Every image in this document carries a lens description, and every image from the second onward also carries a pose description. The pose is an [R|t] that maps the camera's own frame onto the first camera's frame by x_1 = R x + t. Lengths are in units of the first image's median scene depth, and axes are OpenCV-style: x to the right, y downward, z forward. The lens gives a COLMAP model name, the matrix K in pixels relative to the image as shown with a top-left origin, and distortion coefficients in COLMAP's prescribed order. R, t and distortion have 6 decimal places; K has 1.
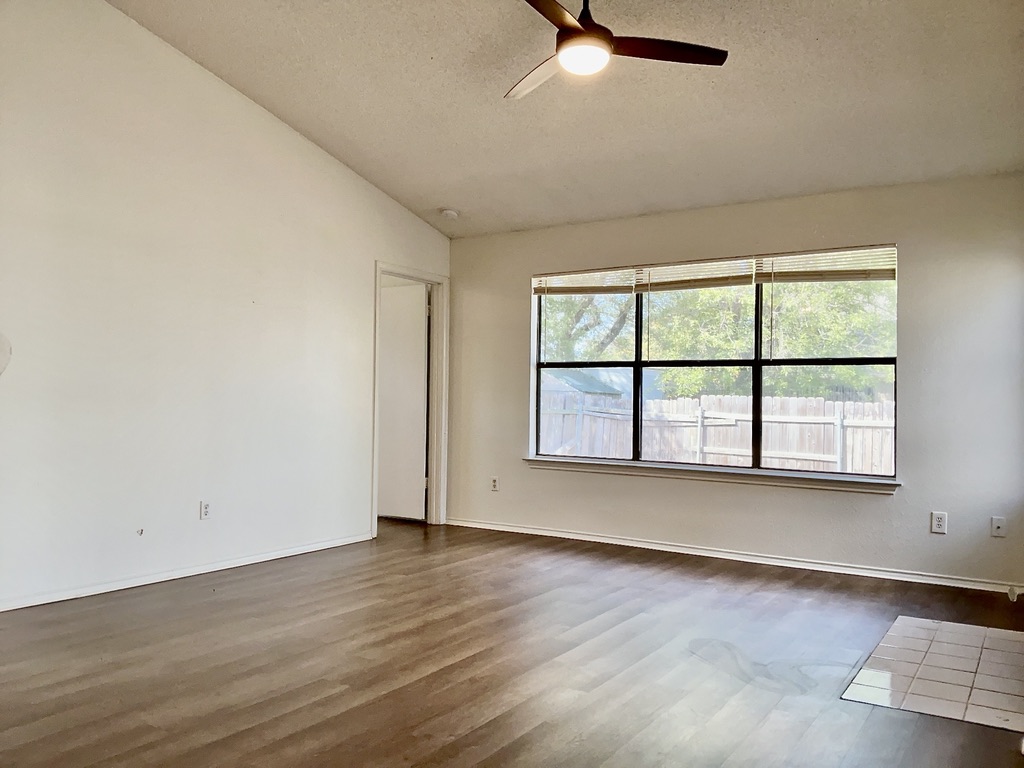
lens RADIAL K [[809.8, 0, 512.0], [0, 809.8, 384.0], [0, 0, 1]] dist [0.154437, -0.340869]
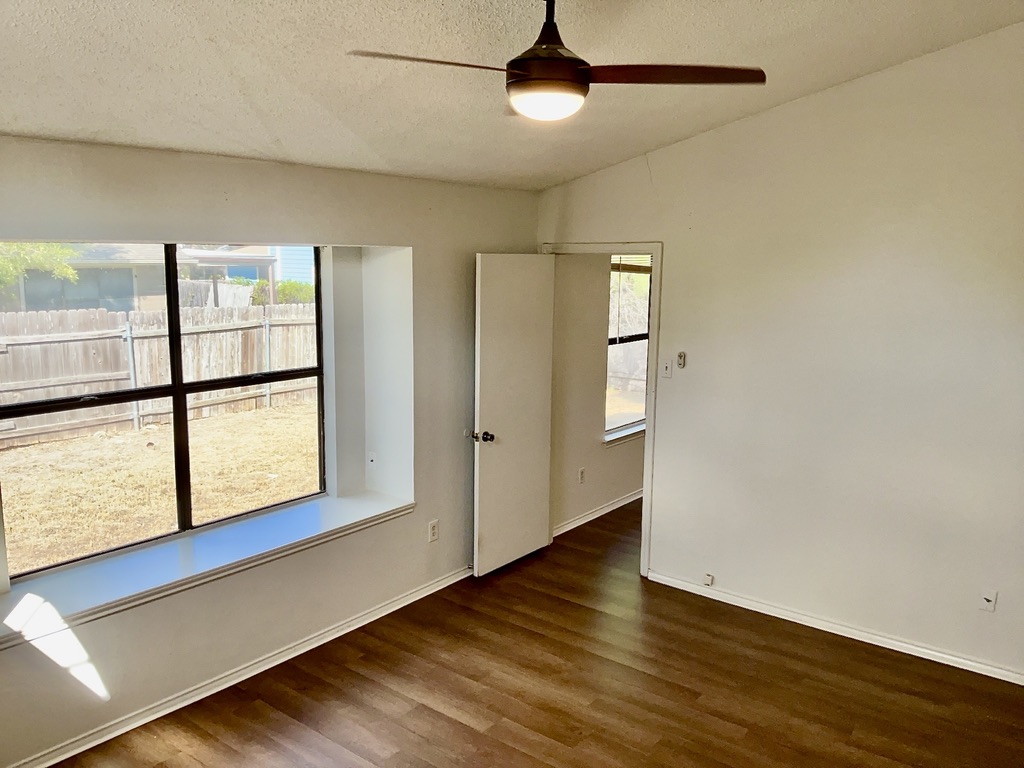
lens RADIAL K [[809.8, 0, 512.0], [0, 809.8, 384.0], [0, 0, 1]] dist [0.154437, -0.340869]
pose [[0.087179, -0.172322, 0.981175, -0.872402], [-0.028404, 0.984095, 0.175358, -0.133404], [-0.995788, -0.043157, 0.080897, 0.954118]]
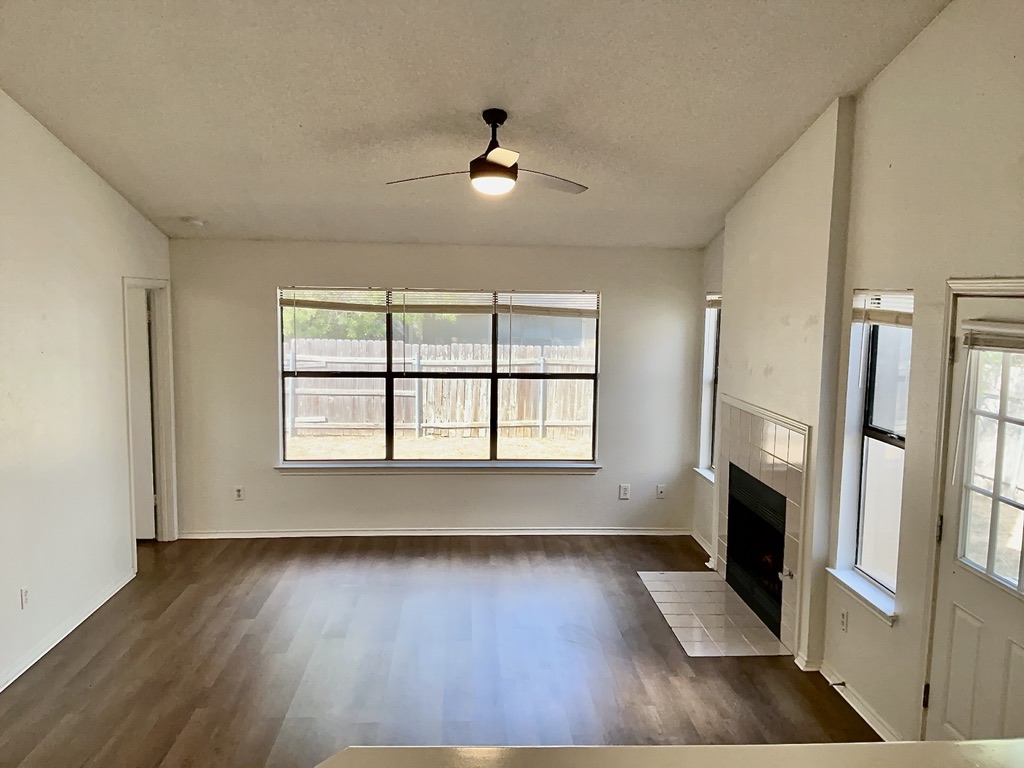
lens RADIAL K [[809.8, 0, 512.0], [0, 809.8, 384.0], [0, 0, 1]] dist [0.154437, -0.340869]
pose [[0.802528, -0.068647, 0.592652, -0.332747], [-0.012754, 0.991158, 0.132076, -0.144721], [-0.596478, -0.113553, 0.794556, 0.009559]]
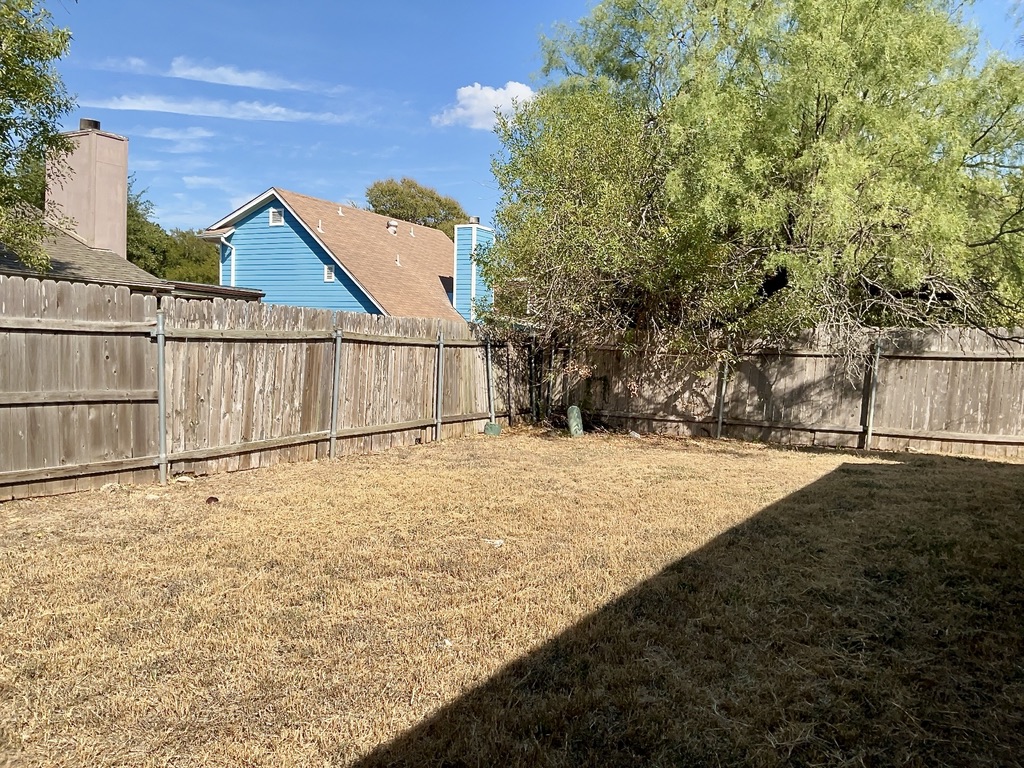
lens RADIAL K [[809.8, 0, 512.0], [0, 809.8, 384.0], [0, 0, 1]] dist [0.154437, -0.340869]
pose [[-0.035229, -0.062643, 0.997414, -0.354465], [-0.046871, 0.997039, 0.060964, 0.068995], [-0.998280, -0.044602, -0.038061, 1.462460]]
